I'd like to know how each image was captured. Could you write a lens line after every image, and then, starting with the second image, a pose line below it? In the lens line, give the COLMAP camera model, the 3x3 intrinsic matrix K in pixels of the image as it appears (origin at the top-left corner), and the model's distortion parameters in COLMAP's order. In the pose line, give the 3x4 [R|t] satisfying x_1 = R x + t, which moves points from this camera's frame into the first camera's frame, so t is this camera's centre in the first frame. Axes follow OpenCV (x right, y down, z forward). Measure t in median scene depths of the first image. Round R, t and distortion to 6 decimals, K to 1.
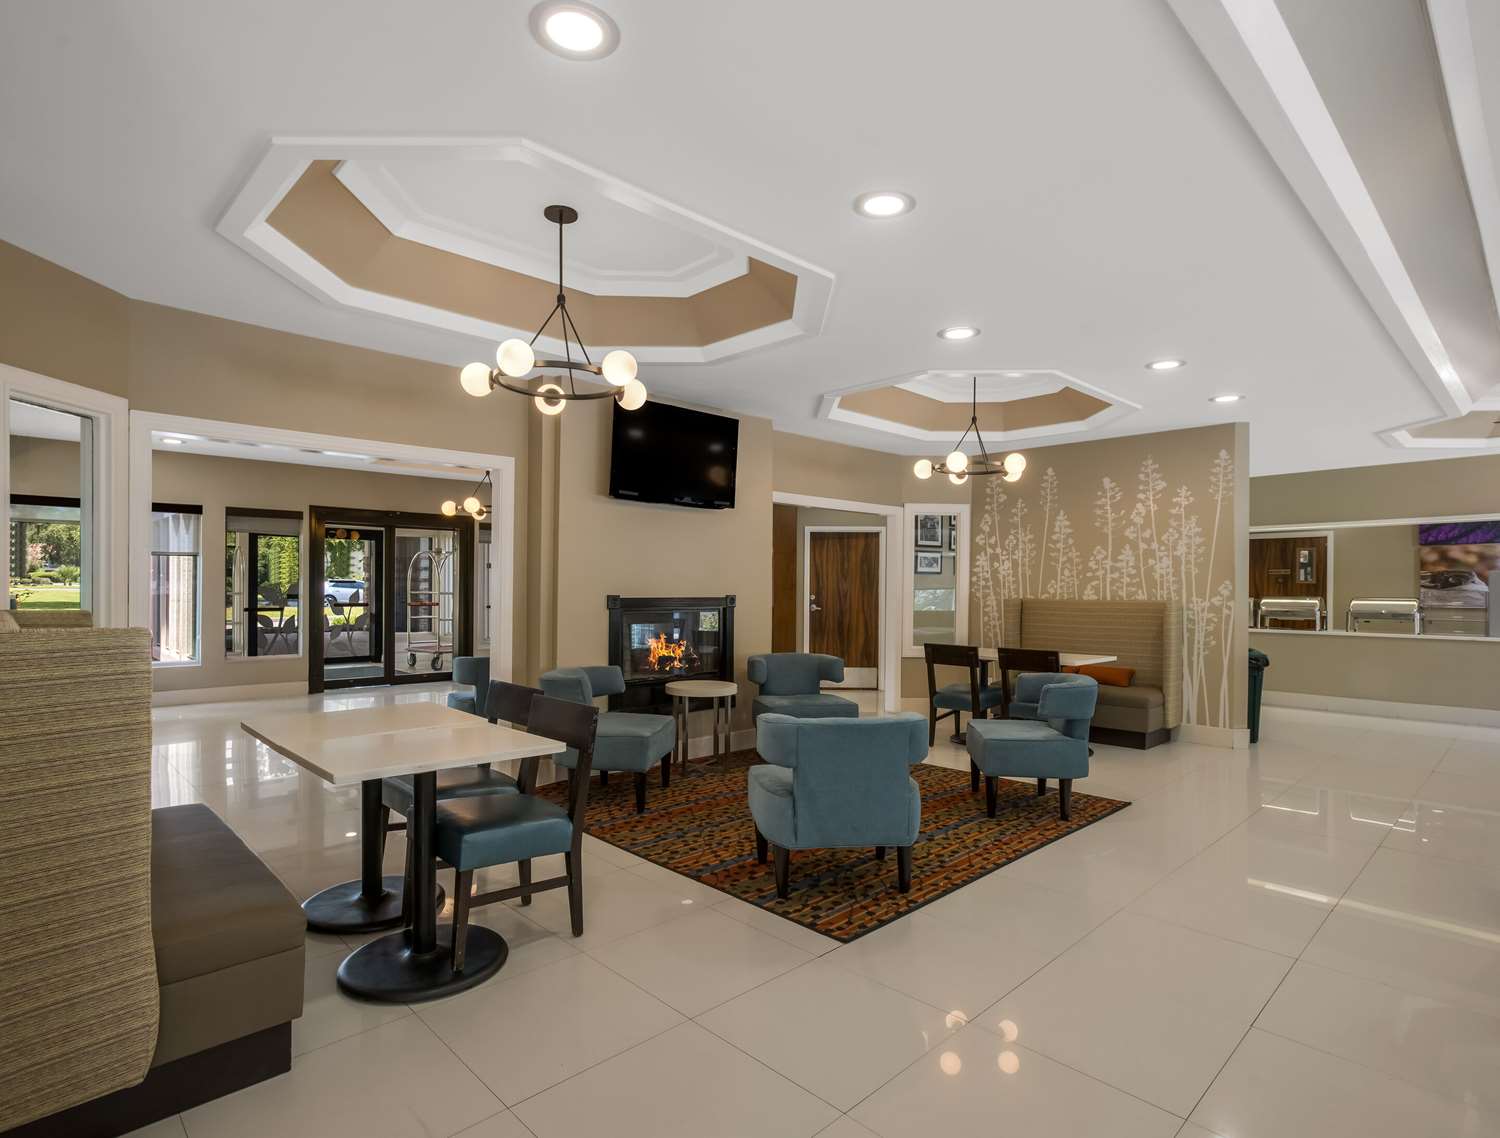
lens RADIAL K [[810.0, 0, 744.0], [0, 810.0, 566.1], [0, 0, 1]] dist [-0.007625, 0.000554]
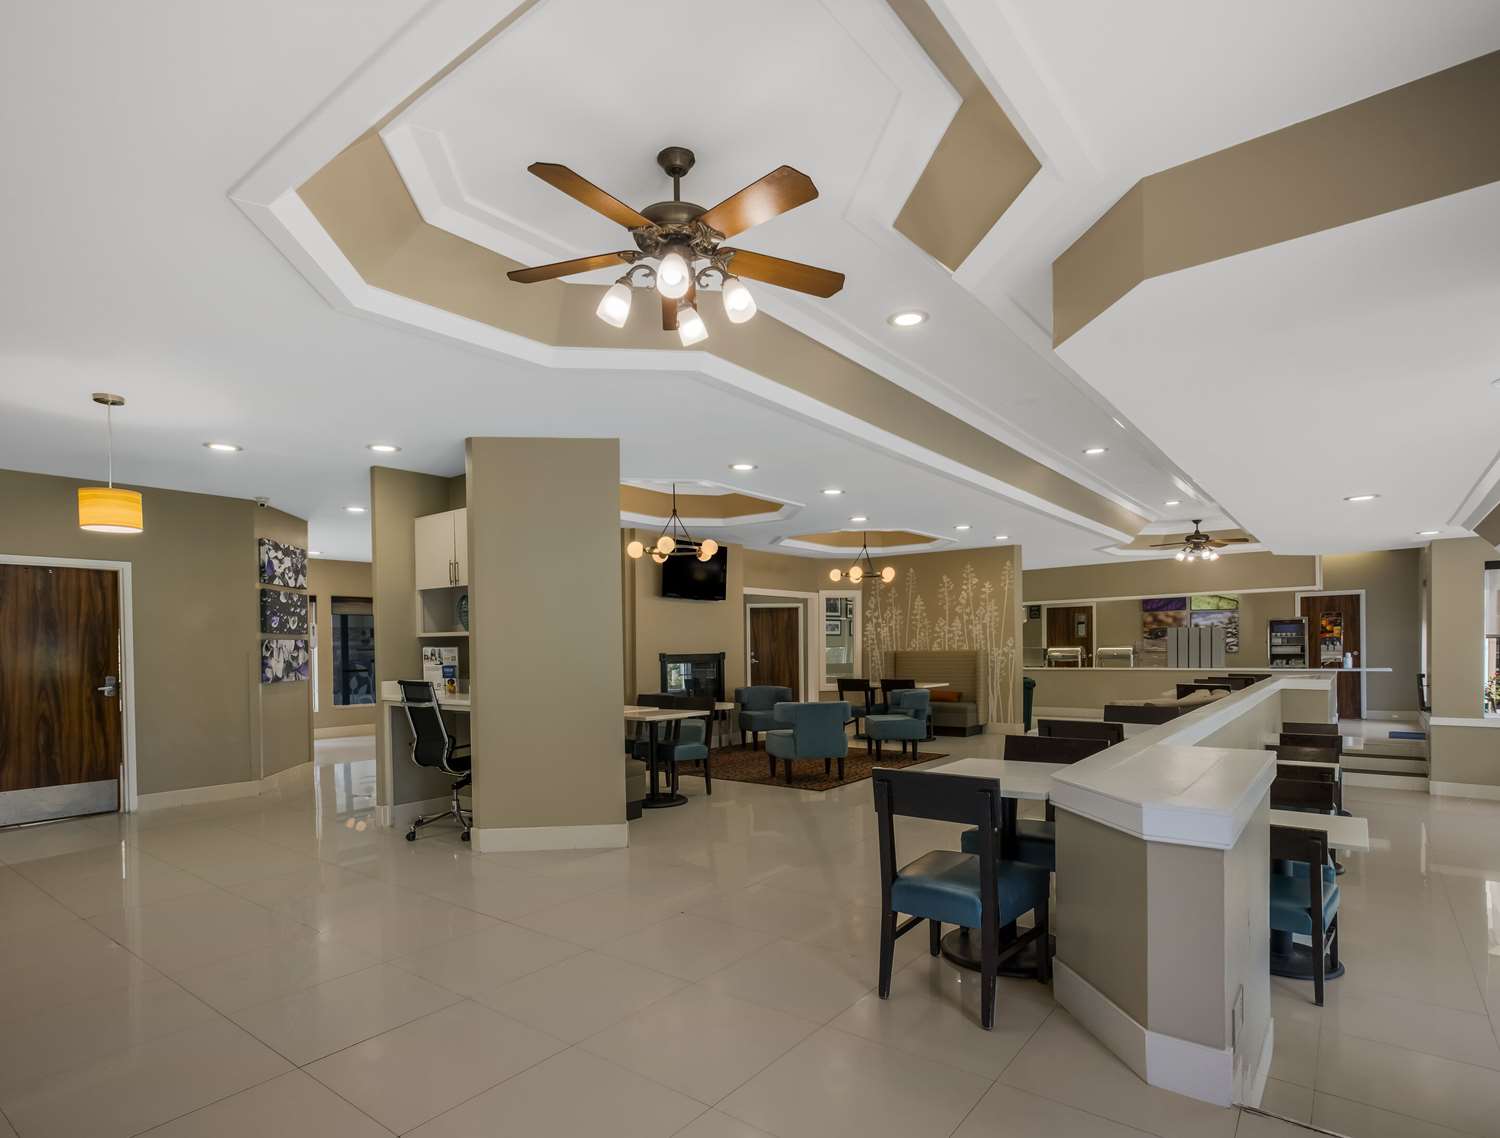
lens RADIAL K [[781.2, 0, 697.2], [0, 781.2, 626.6], [0, 0, 1]] dist [-0.041196, 0.002568]
pose [[0.997210, -0.017884, 0.072471, -0.150847], [0.017995, 0.999838, -0.000889, -0.012833], [-0.072443, 0.002191, 0.997370, -0.487589]]
